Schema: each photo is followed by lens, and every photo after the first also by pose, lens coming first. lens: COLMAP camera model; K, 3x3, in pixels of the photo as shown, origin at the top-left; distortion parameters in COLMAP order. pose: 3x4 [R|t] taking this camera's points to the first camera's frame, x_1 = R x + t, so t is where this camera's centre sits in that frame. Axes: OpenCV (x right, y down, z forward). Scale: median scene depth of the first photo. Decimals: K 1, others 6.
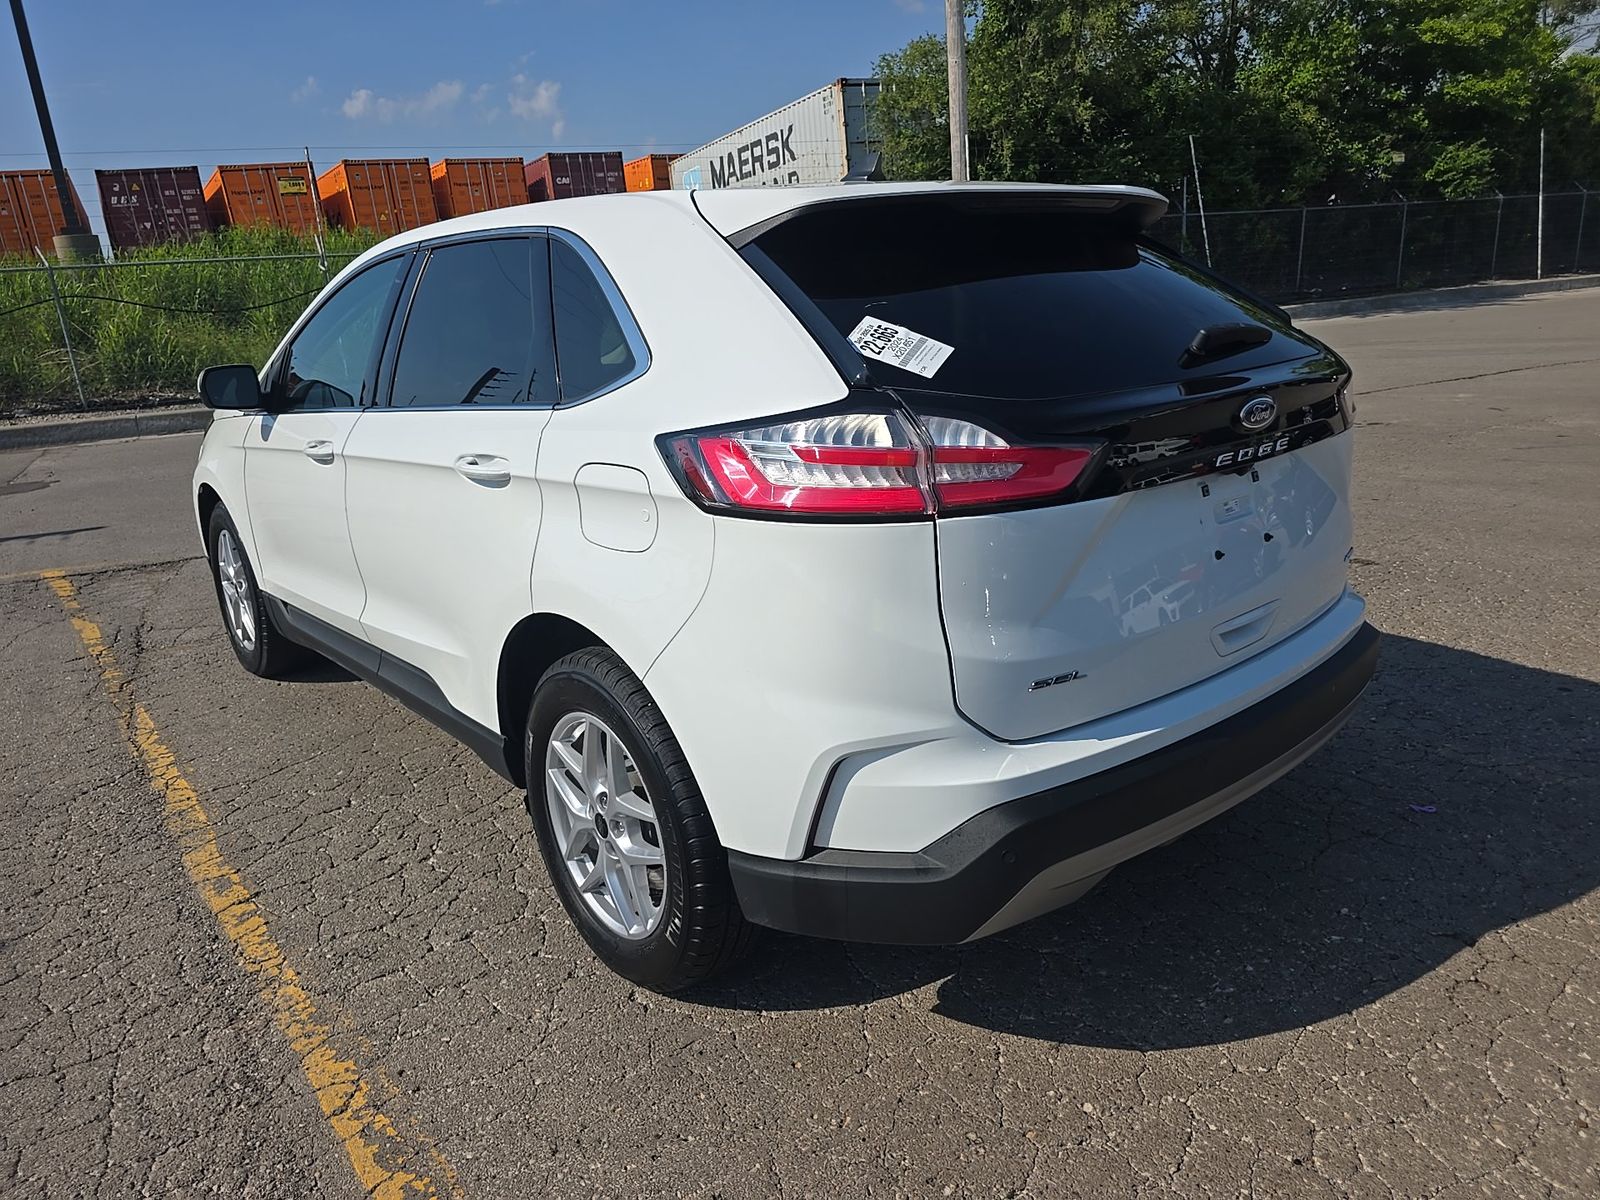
lens RADIAL K [[1095.6, 0, 799.7], [0, 1095.6, 603.9], [0, 0, 1]] dist [0.049332, -0.042657]
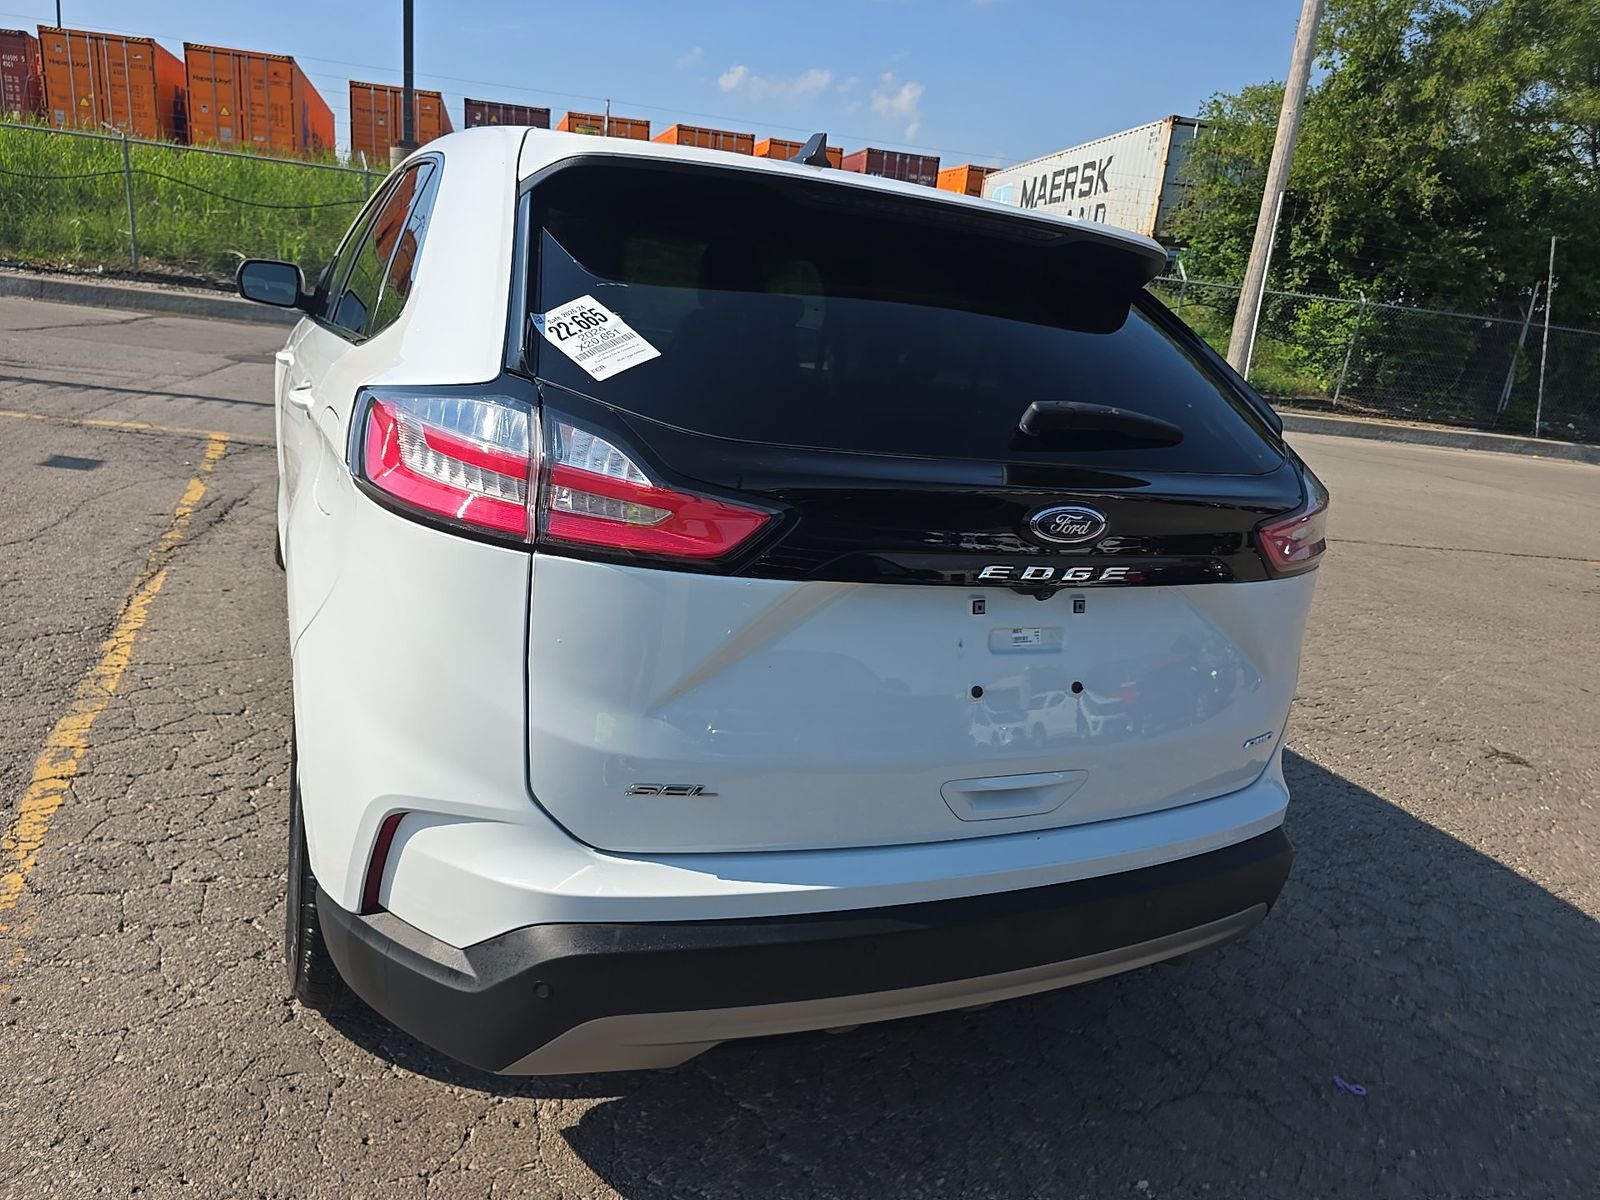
lens RADIAL K [[1095.6, 0, 798.9], [0, 1095.6, 606.7], [0, 0, 1]] dist [0.049332, -0.042657]
pose [[0.945981, 0.245057, -0.212288, 0.189998], [-0.246493, 0.968936, 0.020098, -0.040143], [0.210619, 0.033315, 0.977000, 0.104400]]
